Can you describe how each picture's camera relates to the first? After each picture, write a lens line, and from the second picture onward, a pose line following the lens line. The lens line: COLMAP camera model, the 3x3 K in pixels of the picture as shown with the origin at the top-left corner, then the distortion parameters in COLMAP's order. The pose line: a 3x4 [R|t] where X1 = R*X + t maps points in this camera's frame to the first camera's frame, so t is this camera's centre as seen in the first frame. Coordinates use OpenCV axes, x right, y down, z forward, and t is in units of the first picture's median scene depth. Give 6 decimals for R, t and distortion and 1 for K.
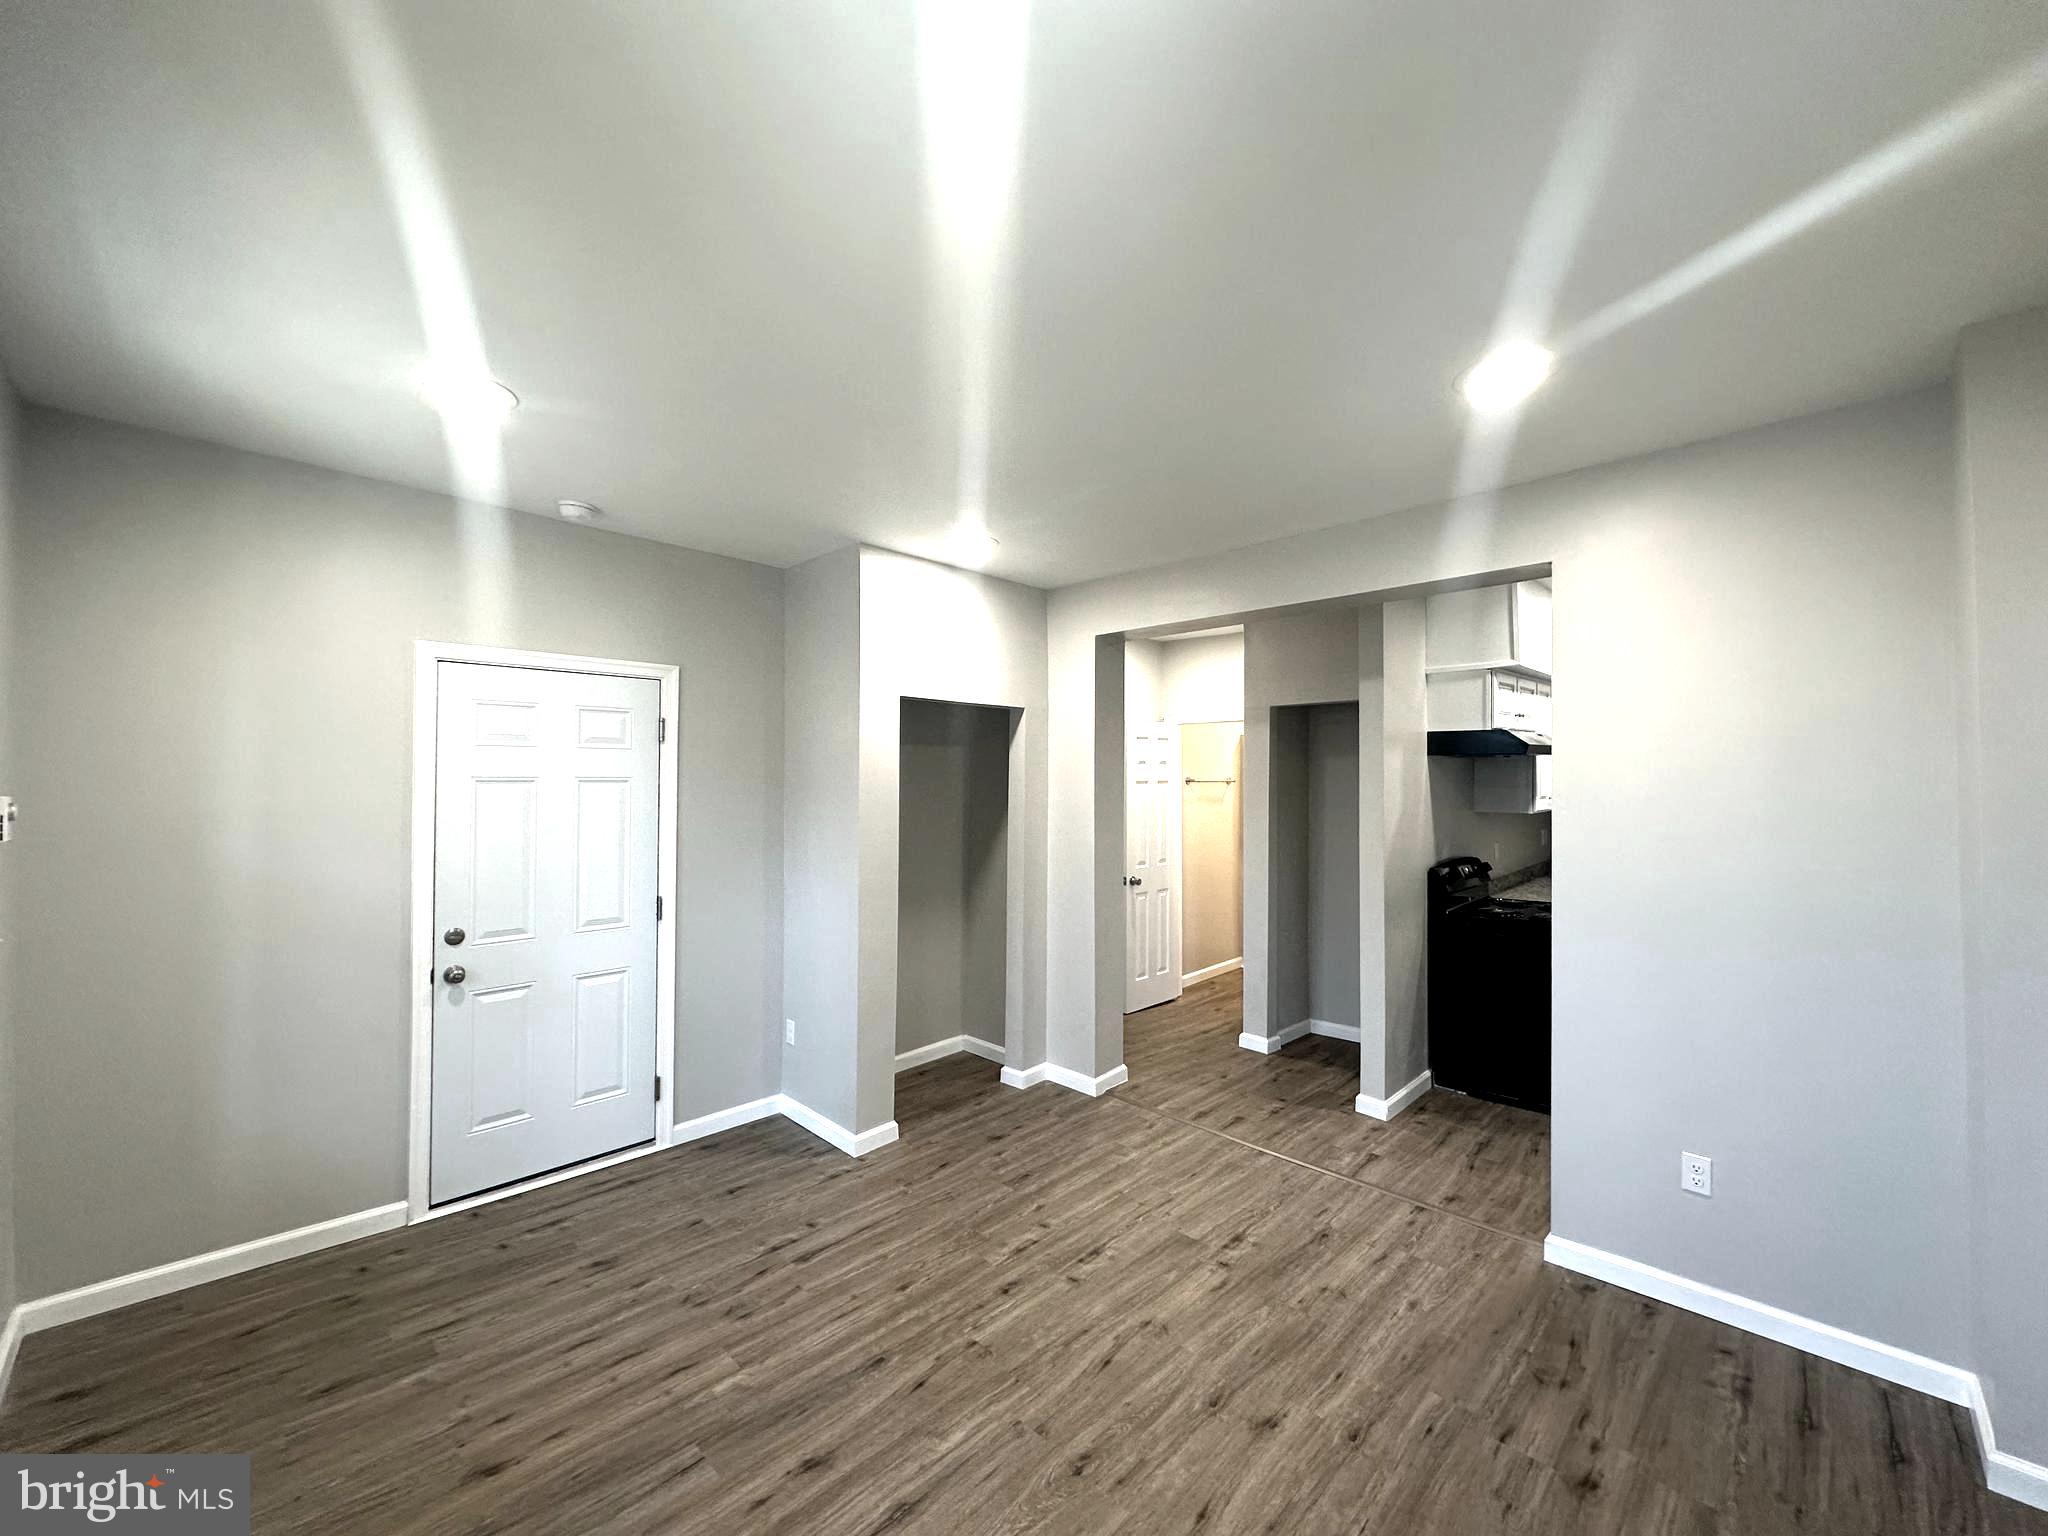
lens RADIAL K [[812.5, 0, 1024.0], [0, 812.5, 768.0], [0, 0, 1]] dist [-0.003237, 0.001016]
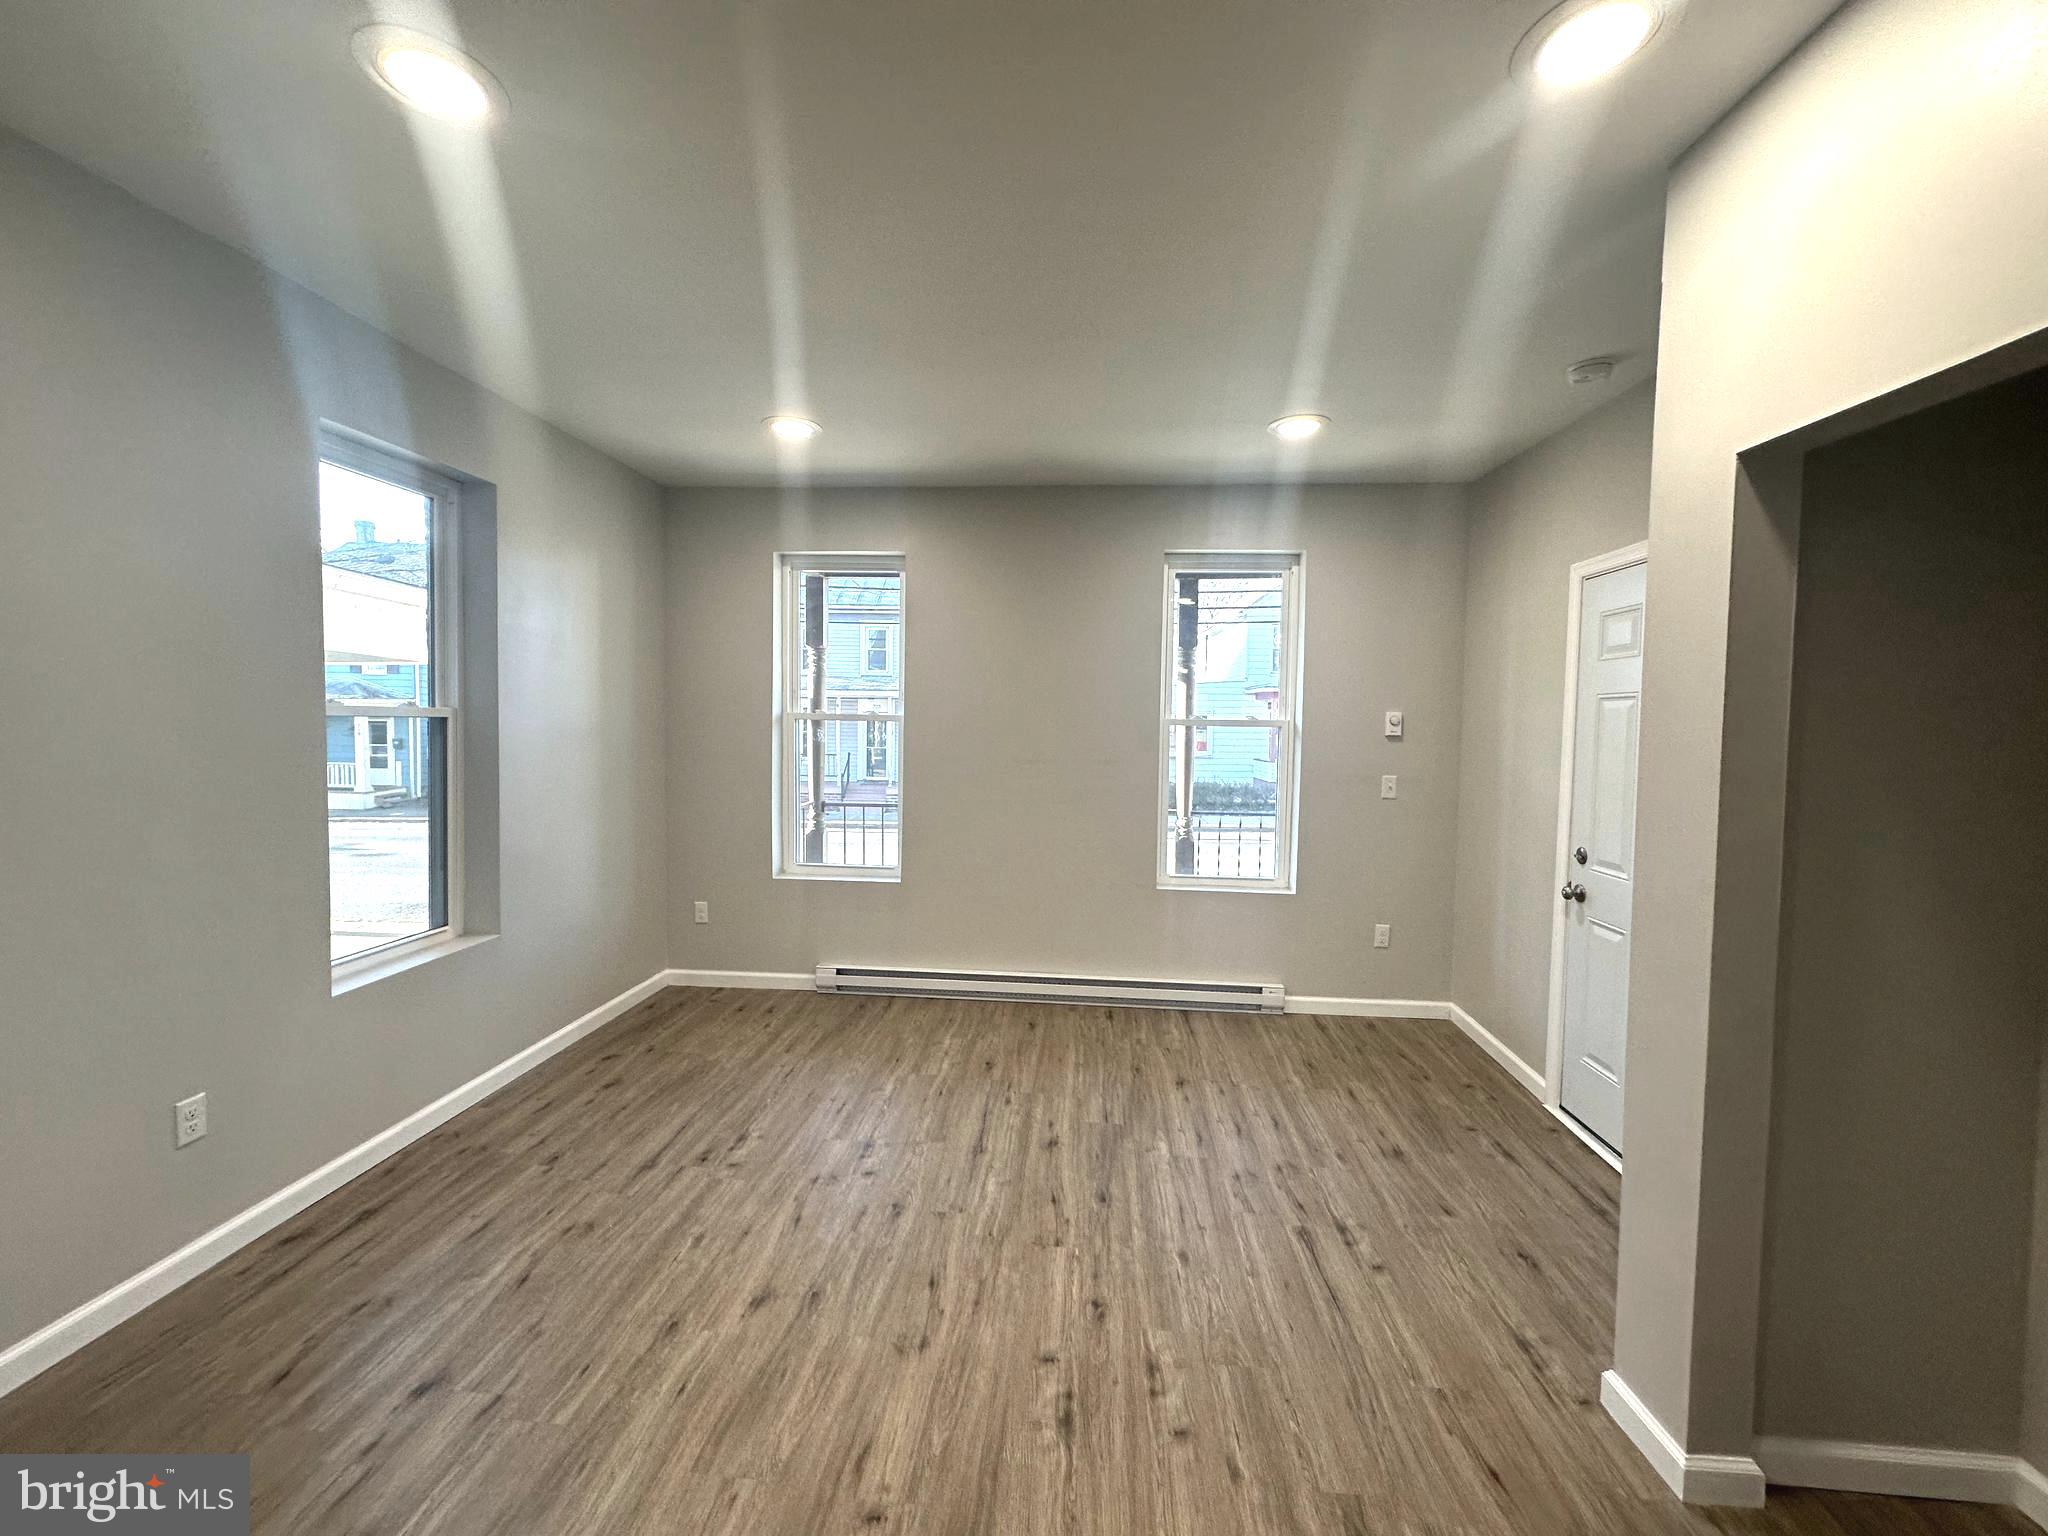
lens RADIAL K [[812.5, 0, 1021.9], [0, 812.5, 765.6], [0, 0, 1]] dist [-0.000766, -0.000024]
pose [[-0.765658, 0.017845, -0.643000, 0.585542], [-0.010366, 0.999143, 0.040071, 0.081840], [0.643164, 0.037346, -0.764817, 1.666393]]
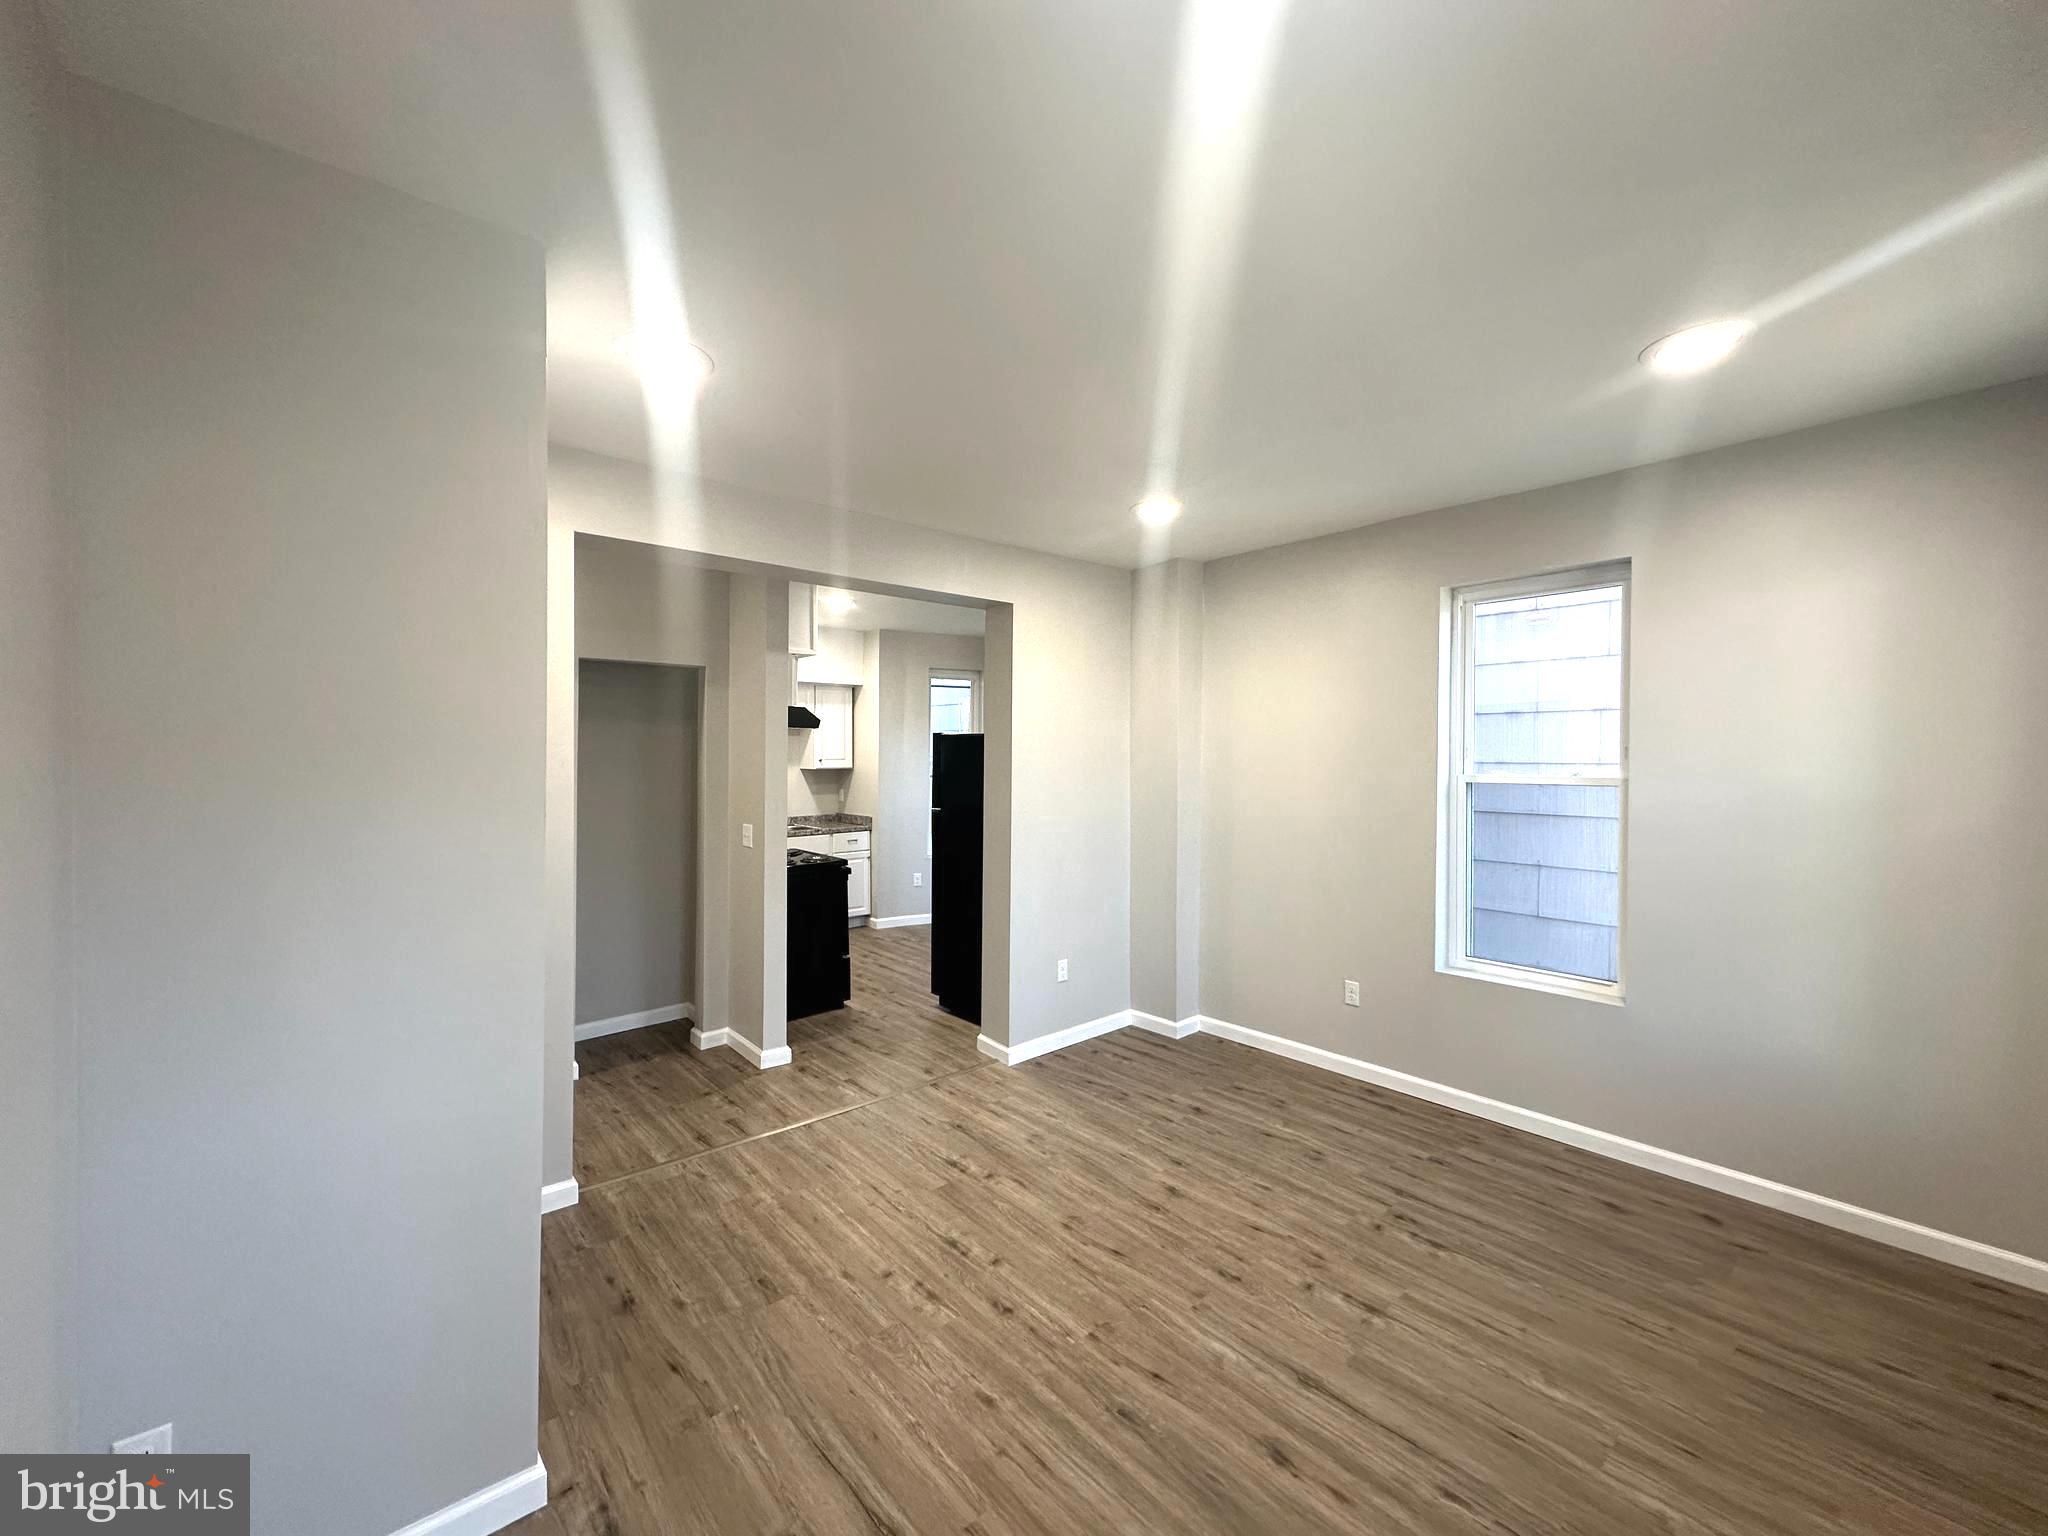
lens RADIAL K [[810.9, 0, 1026.7], [0, 810.9, 767.2], [0, 0, 1]] dist [-0.003280, 0.000168]
pose [[0.071399, -0.014635, 0.997340, -0.976934], [-0.016640, 0.999736, 0.015861, 0.028941], [-0.997309, -0.017728, 0.071137, 0.994026]]
